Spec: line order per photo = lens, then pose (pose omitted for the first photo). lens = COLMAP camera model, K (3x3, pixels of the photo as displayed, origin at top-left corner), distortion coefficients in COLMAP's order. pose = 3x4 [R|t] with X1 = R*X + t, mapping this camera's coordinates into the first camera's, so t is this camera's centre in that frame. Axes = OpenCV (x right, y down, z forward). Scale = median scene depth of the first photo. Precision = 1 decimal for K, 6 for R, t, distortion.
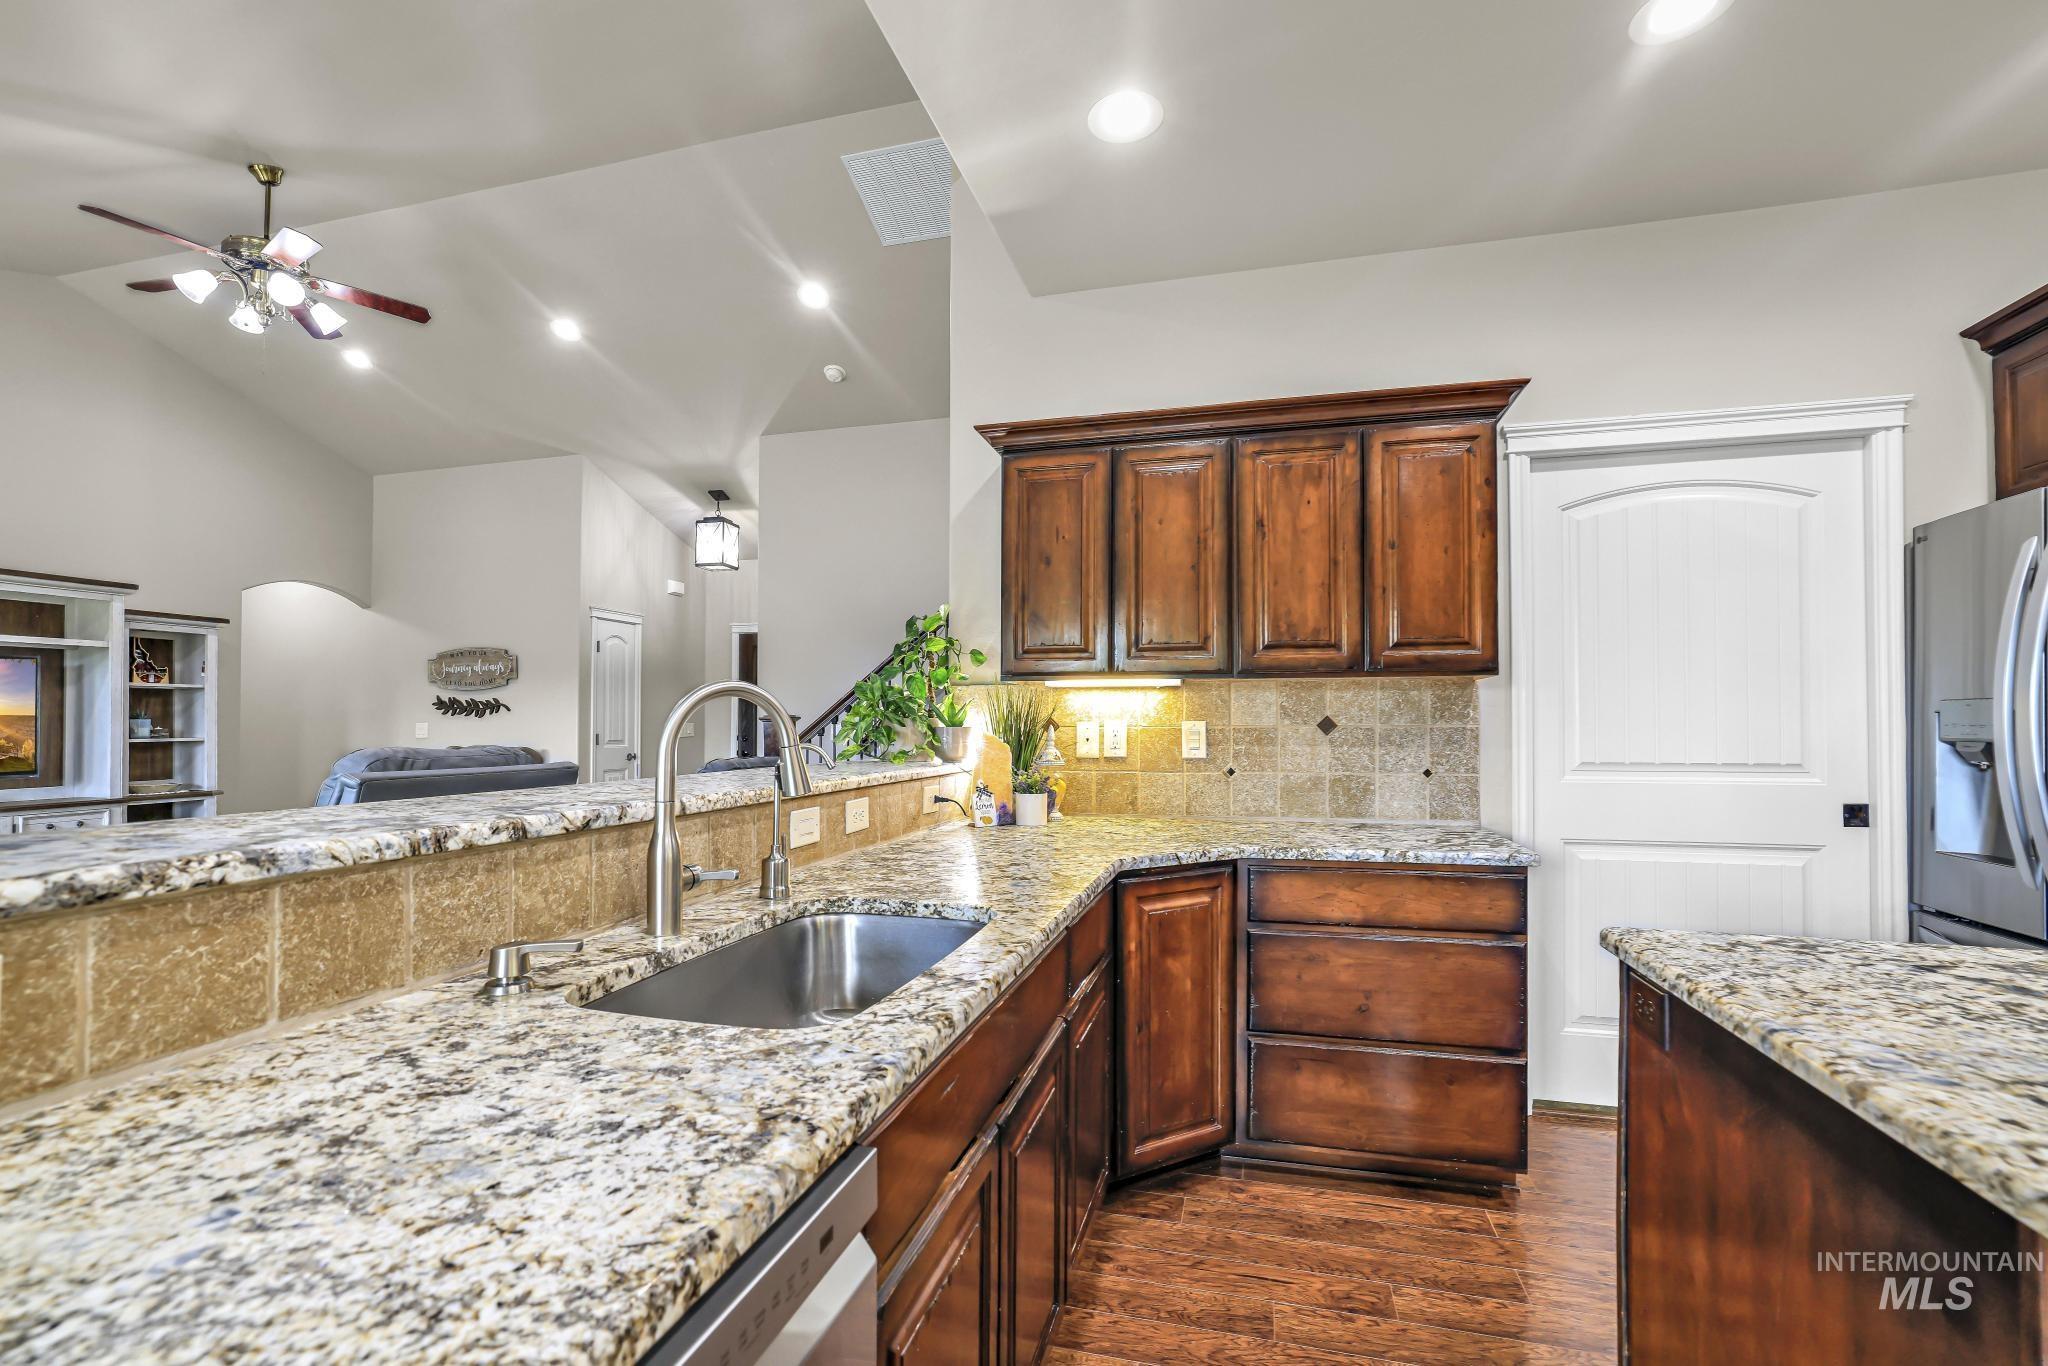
lens RADIAL K [[901.2, 0, 1021.8], [0, 901.2, 714.4], [0, 0, 1]] dist [-0.017765, 0.005918]
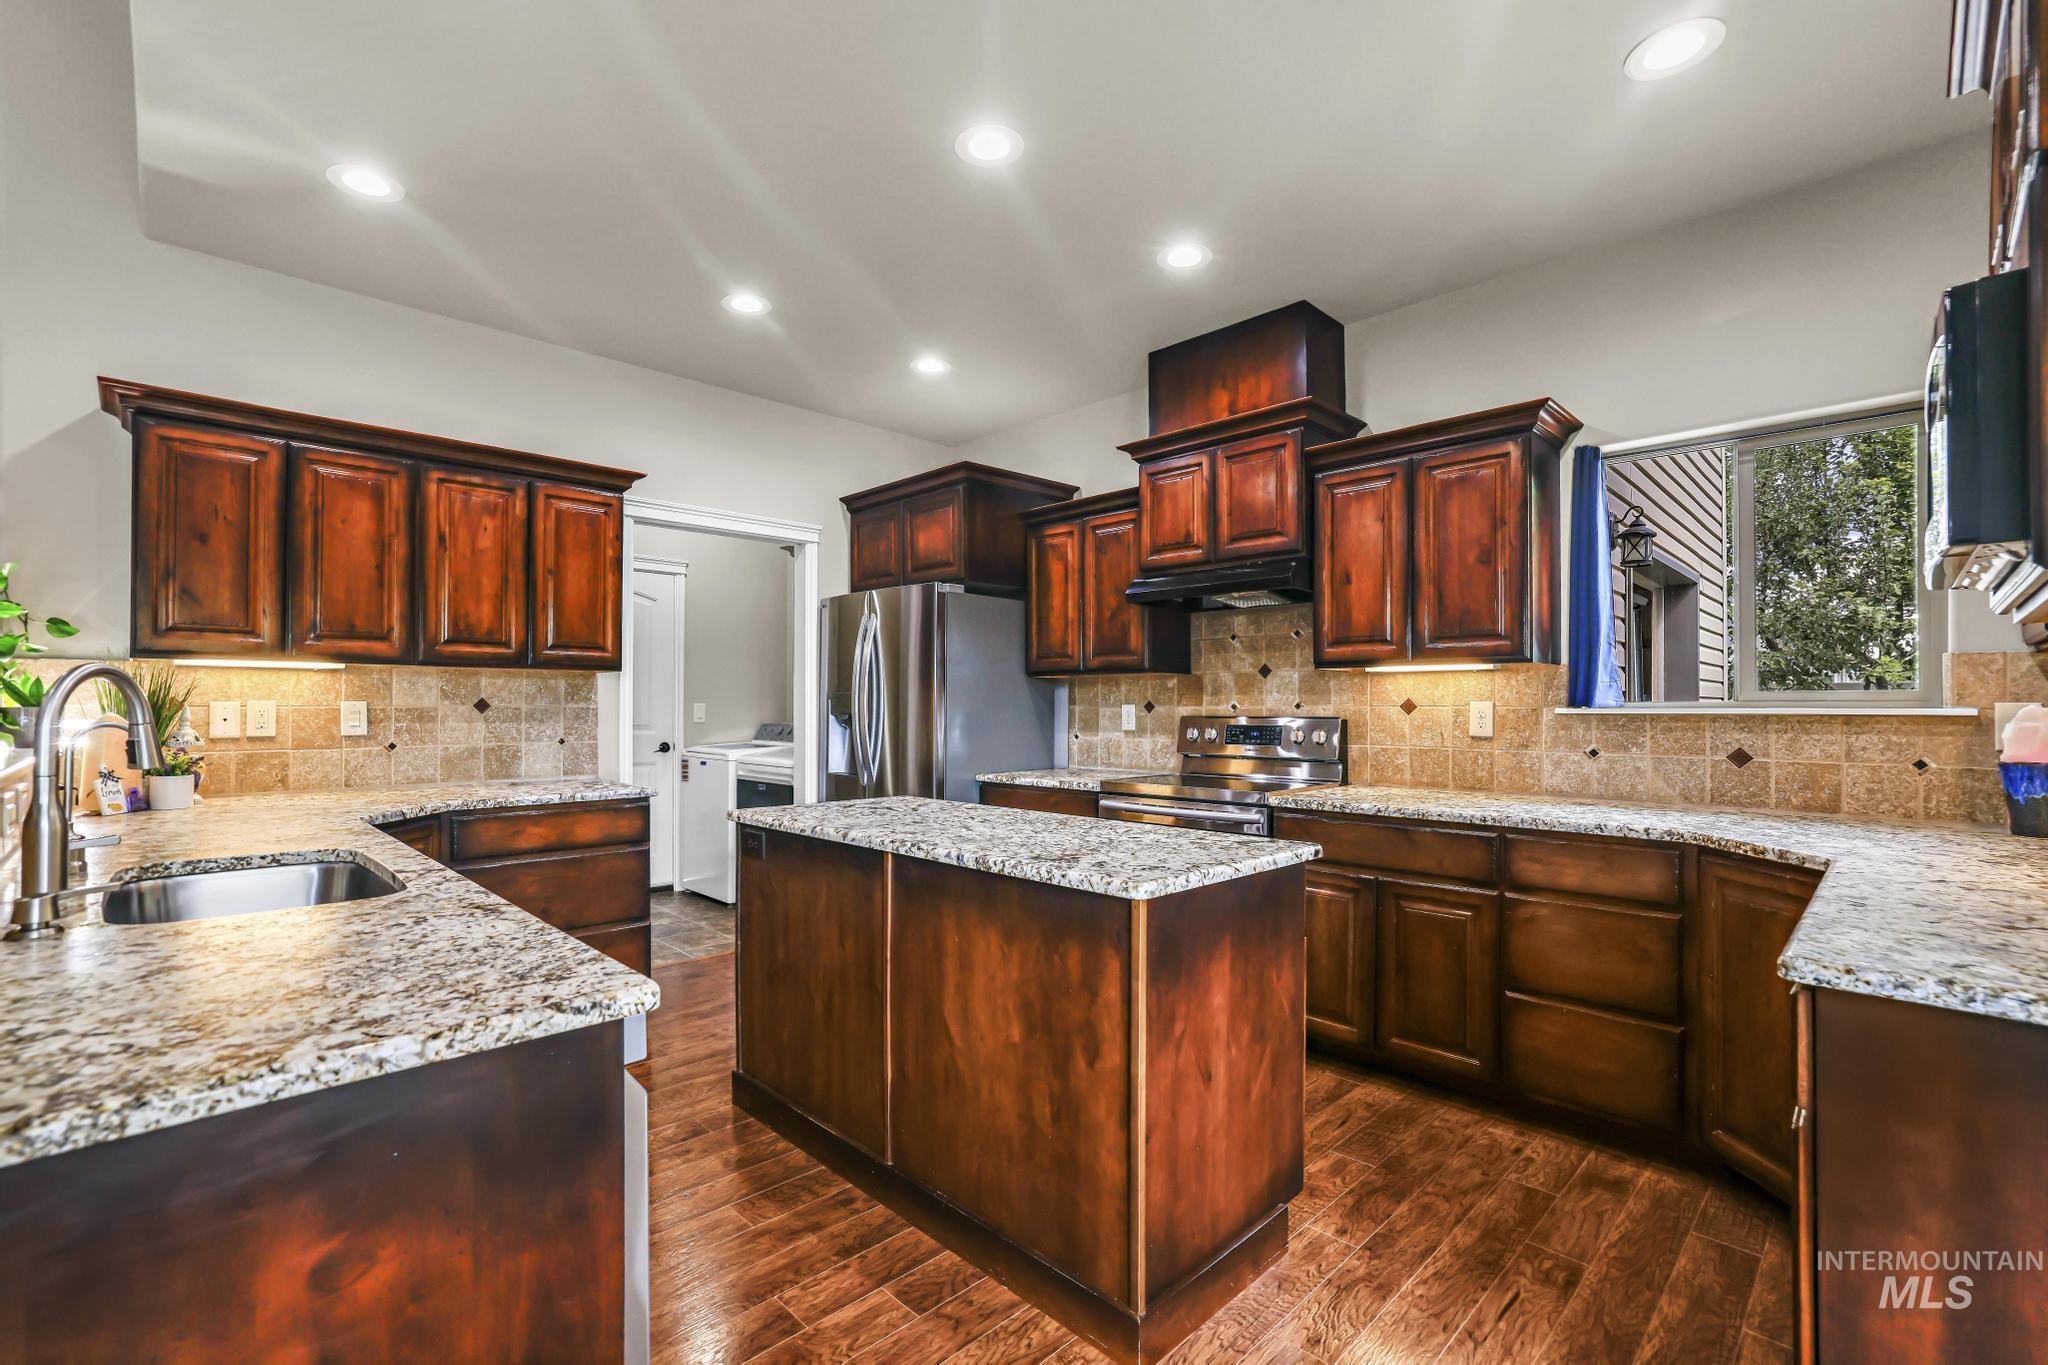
lens RADIAL K [[901.2, 0, 1015.2], [0, 901.2, 695.1], [0, 0, 1]] dist [-0.017765, 0.005918]
pose [[0.505226, 0.010768, 0.862920, -0.357035], [-0.010972, 0.999921, -0.006053, -0.002633], [-0.862918, -0.006410, 0.505304, -0.256539]]
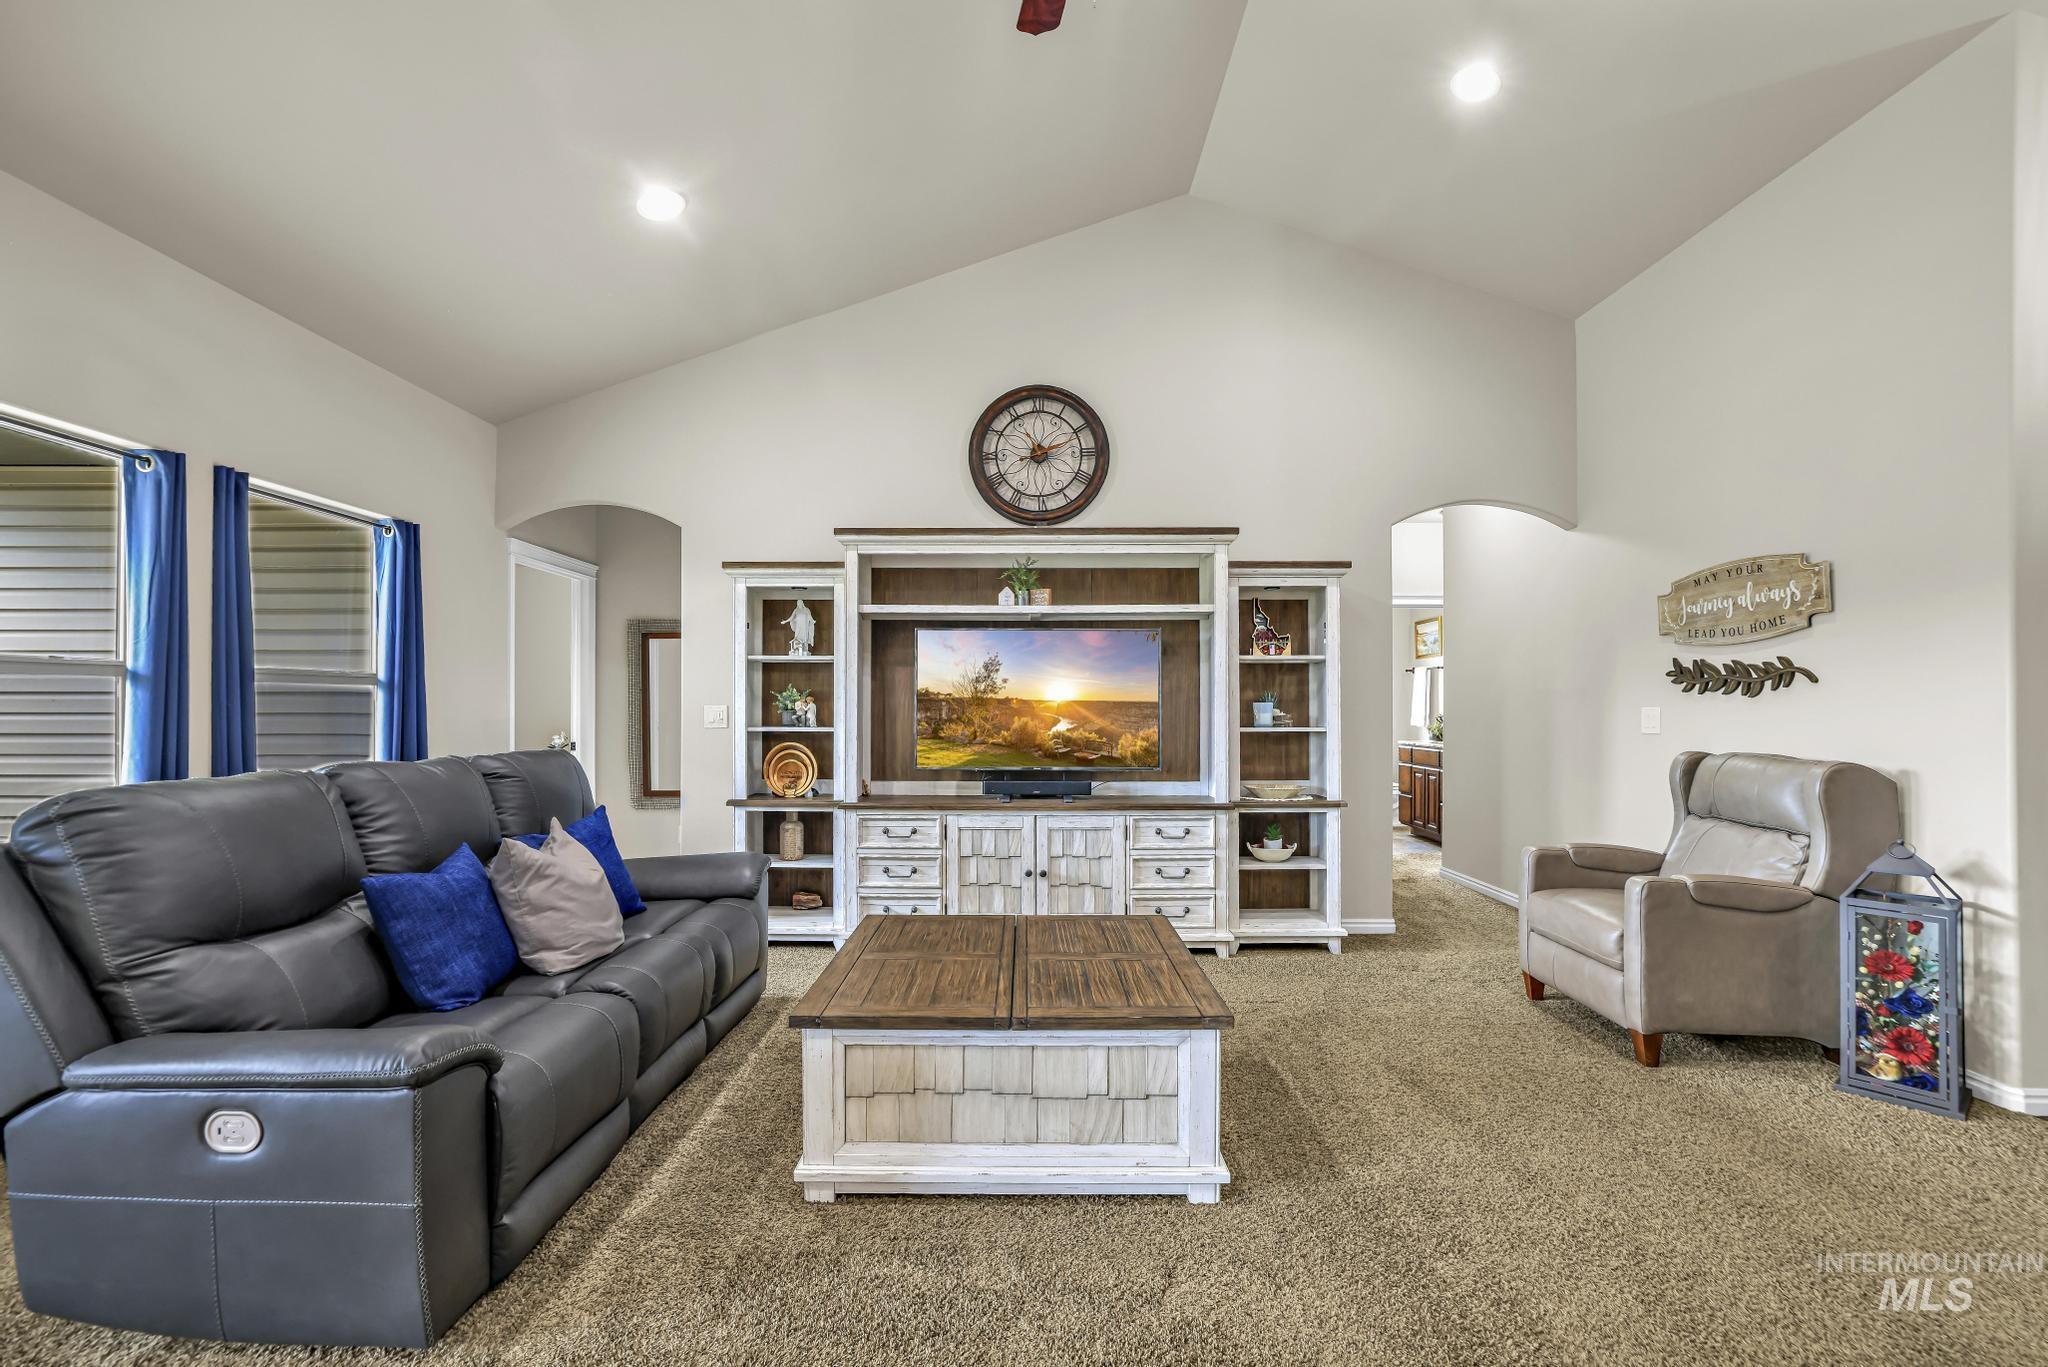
lens RADIAL K [[901.2, 0, 1013.3], [0, 901.2, 699.6], [0, 0, 1]] dist [-0.017765, 0.005918]
pose [[0.251687, -0.007082, -0.967783, -0.561828], [0.007608, 0.999957, -0.005339, 0.011331], [0.967779, -0.006020, 0.251730, 1.185557]]
